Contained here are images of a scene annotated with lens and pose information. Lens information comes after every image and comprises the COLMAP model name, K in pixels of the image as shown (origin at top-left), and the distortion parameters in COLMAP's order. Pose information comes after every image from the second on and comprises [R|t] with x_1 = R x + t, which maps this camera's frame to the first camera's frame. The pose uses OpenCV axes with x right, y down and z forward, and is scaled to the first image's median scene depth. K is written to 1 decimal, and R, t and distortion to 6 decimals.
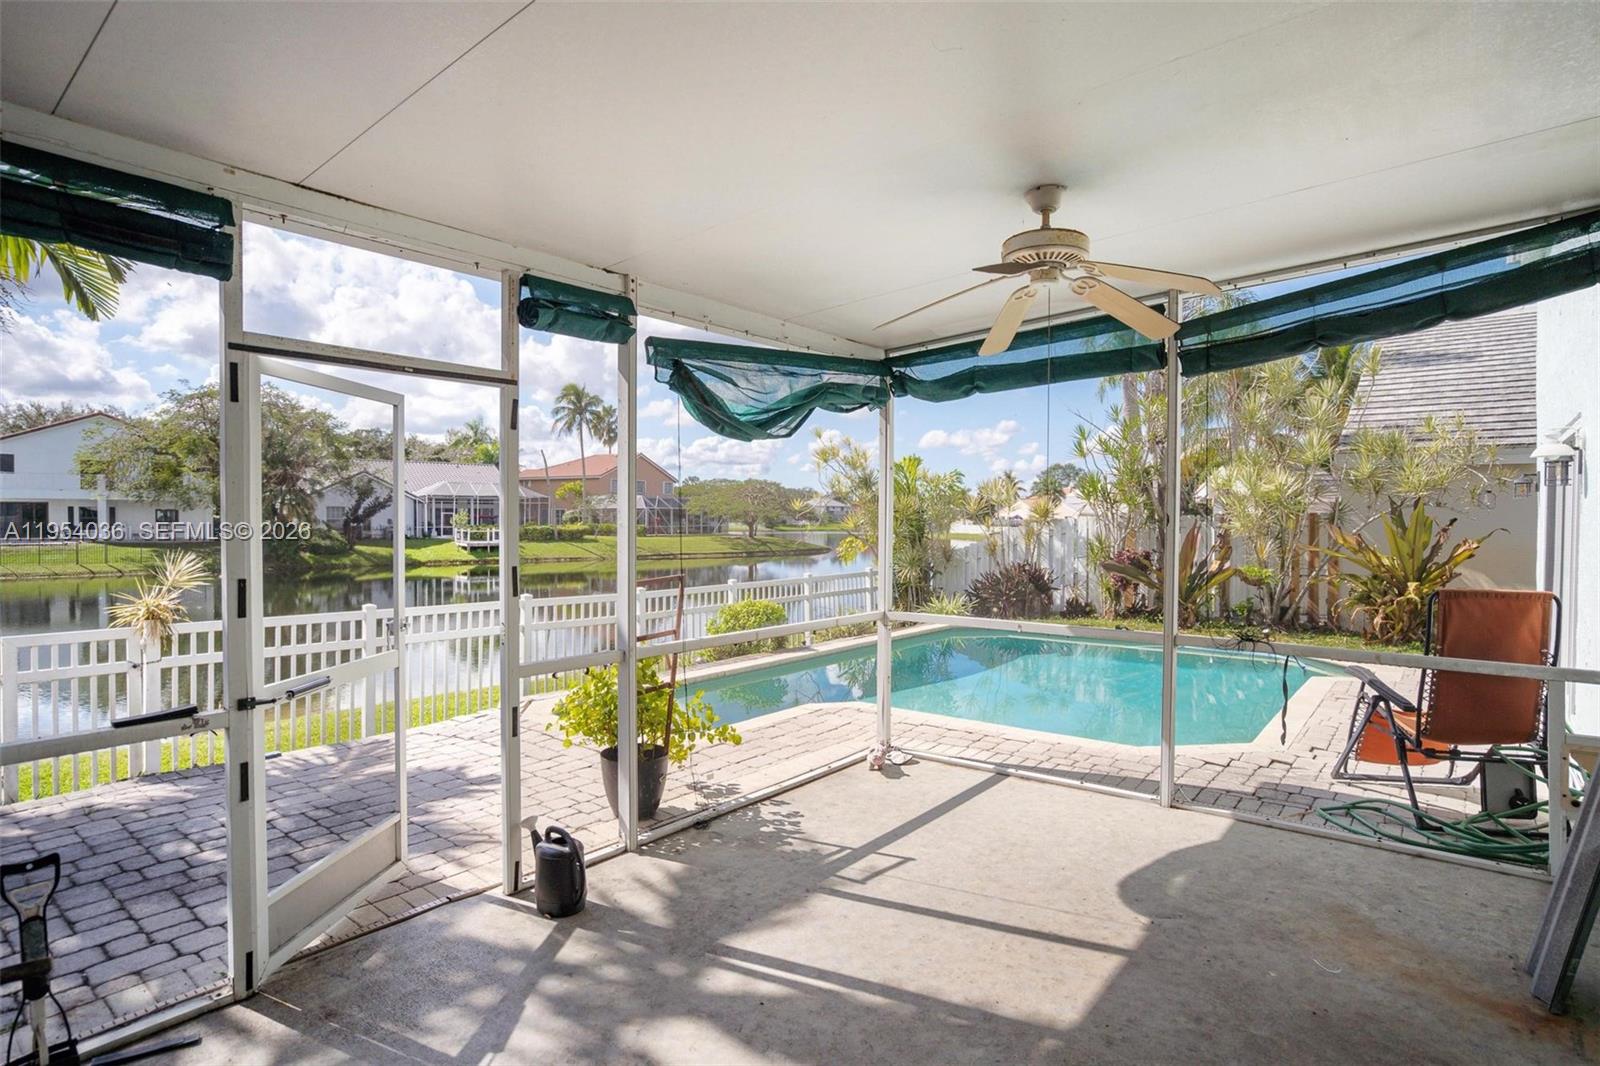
lens RADIAL K [[878.8, 0, 800.0], [0, 878.8, 533.0], [0, 0, 1]] dist [-0.040944, 0.014667]
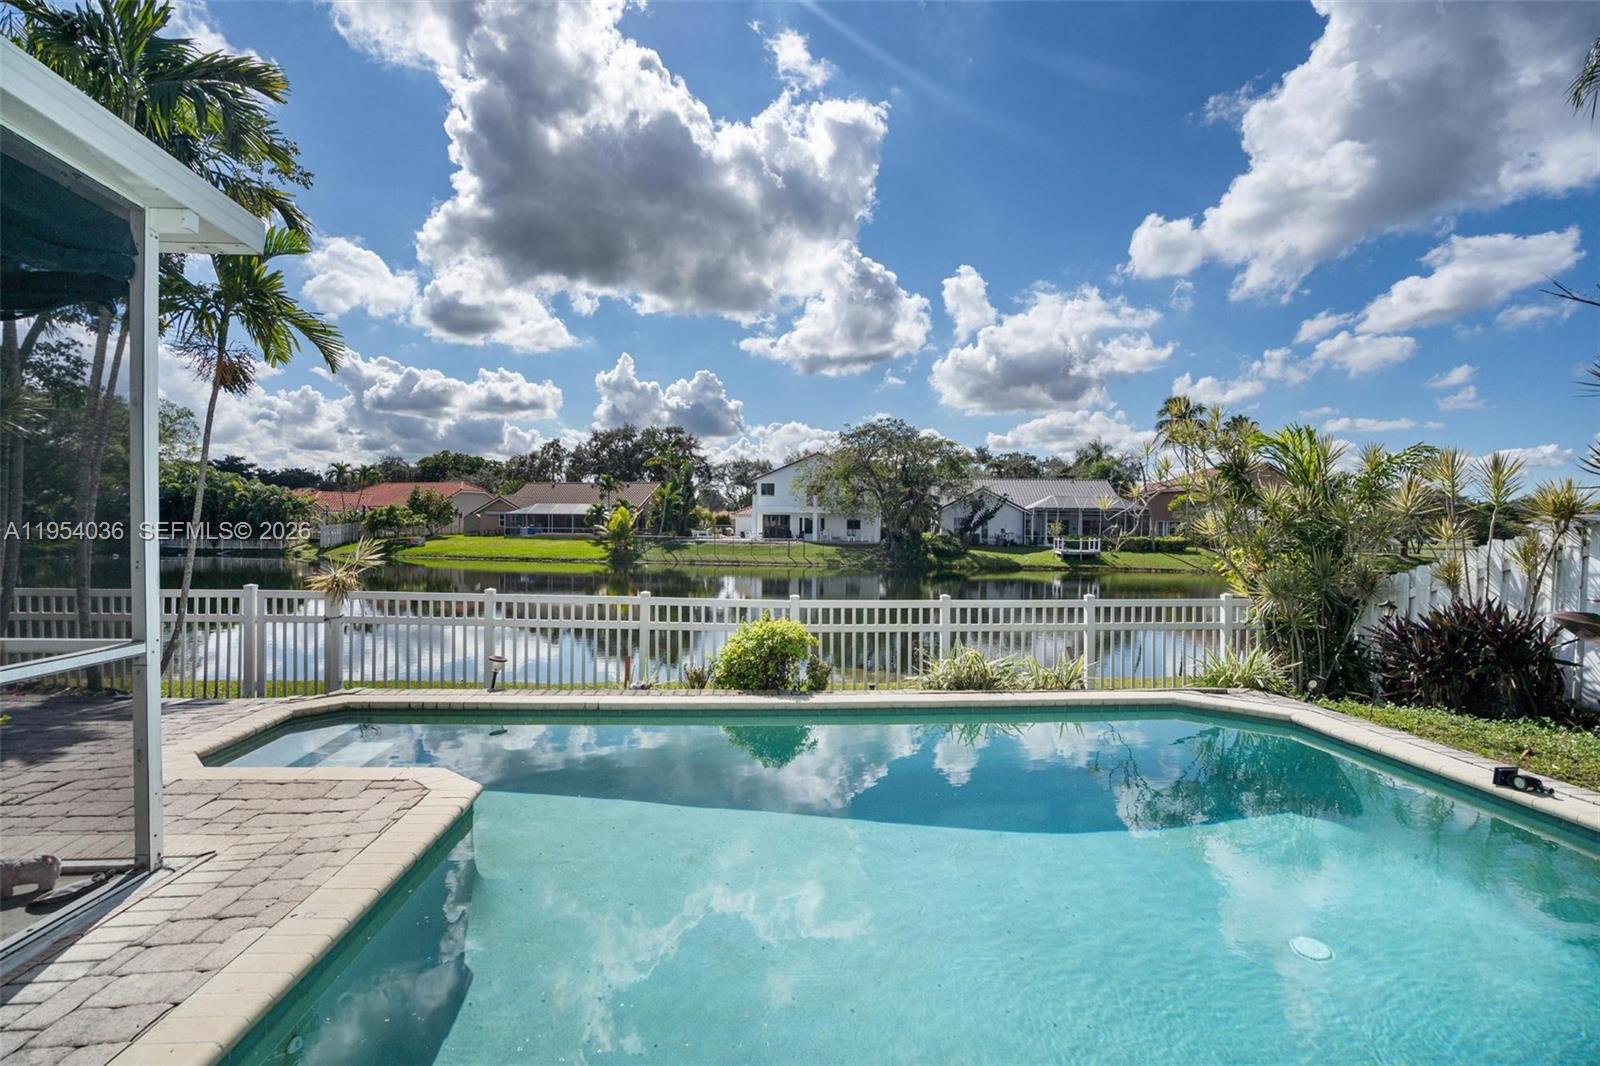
lens RADIAL K [[755.5, 0, 790.5], [0, 755.5, 539.0], [0, 0, 1]] dist [-0.030687, 0.000815]
pose [[0.670185, 0.019295, -0.741944, 0.093890], [-0.023614, 0.999710, 0.004668, 0.000021], [0.741819, 0.014392, 0.670446, 0.120712]]
